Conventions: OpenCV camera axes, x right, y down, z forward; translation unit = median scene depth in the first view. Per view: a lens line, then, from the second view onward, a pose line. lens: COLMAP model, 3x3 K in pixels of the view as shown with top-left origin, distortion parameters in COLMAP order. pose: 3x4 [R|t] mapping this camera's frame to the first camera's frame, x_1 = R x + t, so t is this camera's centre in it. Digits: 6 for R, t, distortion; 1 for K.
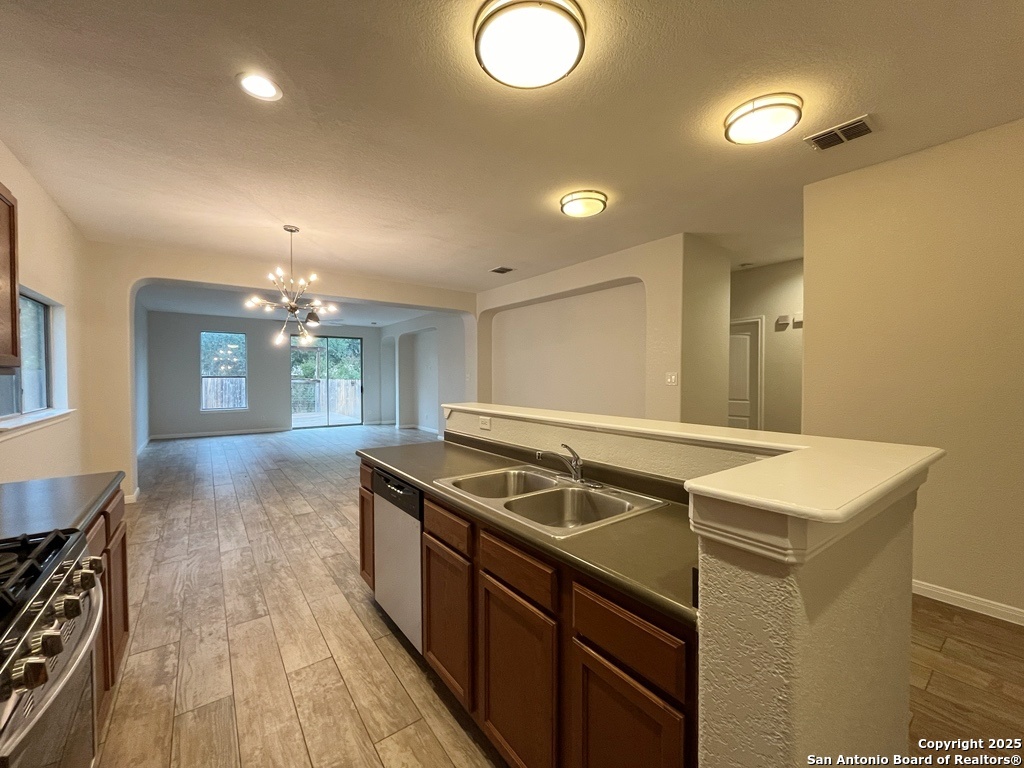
lens RADIAL K [[415.2, 0, 515.3], [0, 415.2, 388.7], [0, 0, 1]] dist [-0.002199, -0.000344]
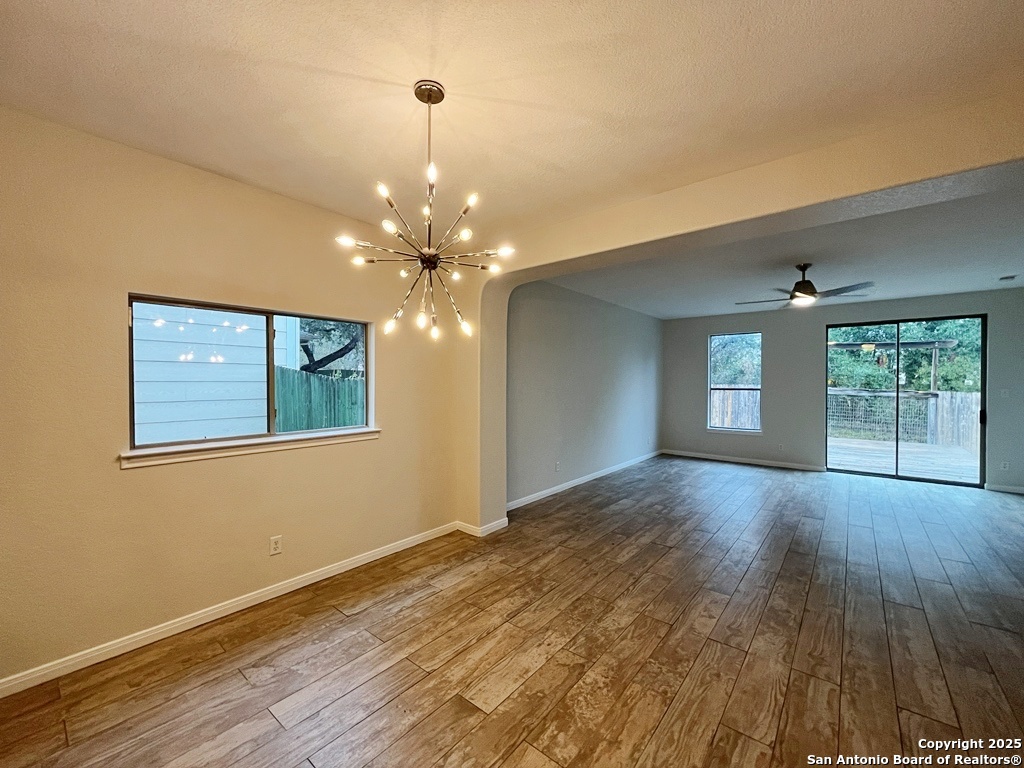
lens RADIAL K [[415.2, 0, 513.2], [0, 415.2, 383.8], [0, 0, 1]] dist [-0.002199, -0.000344]
pose [[0.236844, 0.003141, -0.971543, -0.024895], [-0.031655, 0.999489, -0.004486, -0.022646], [0.971032, 0.031816, 0.236823, 0.409844]]
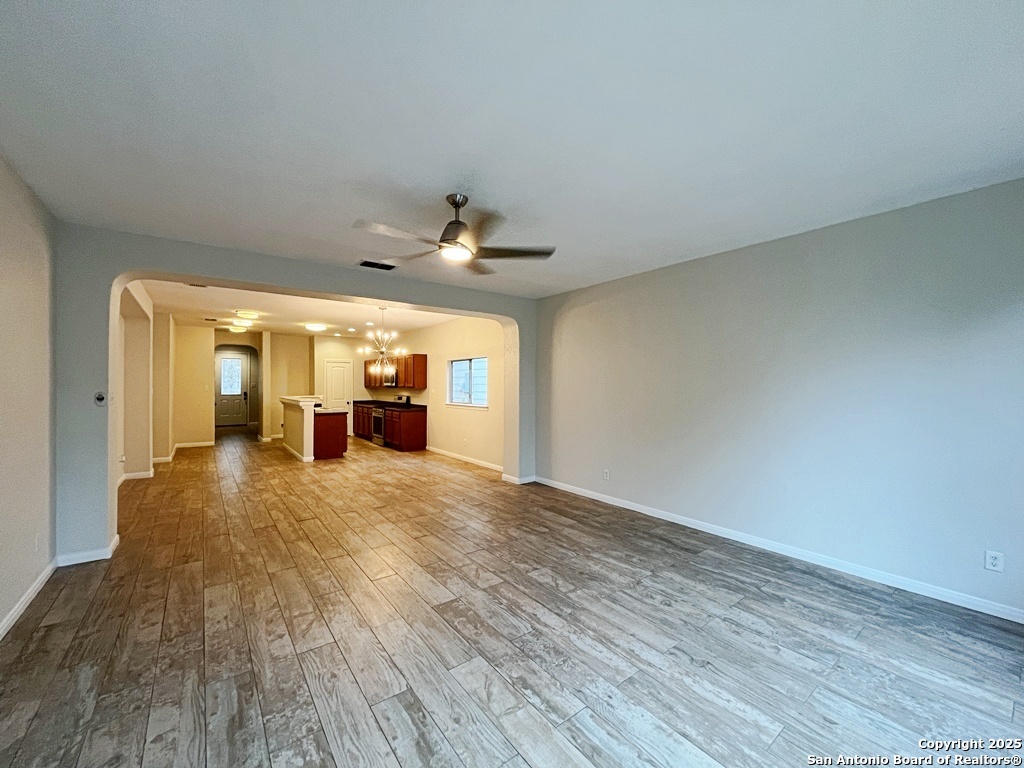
lens RADIAL K [[415.2, 0, 515.6], [0, 415.2, 385.5], [0, 0, 1]] dist [-0.002199, -0.000344]
pose [[-0.999966, -0.005704, -0.005984, -0.458397], [-0.005902, 0.999420, 0.033528, -0.046329], [0.005789, 0.033562, -0.999420, 1.162094]]
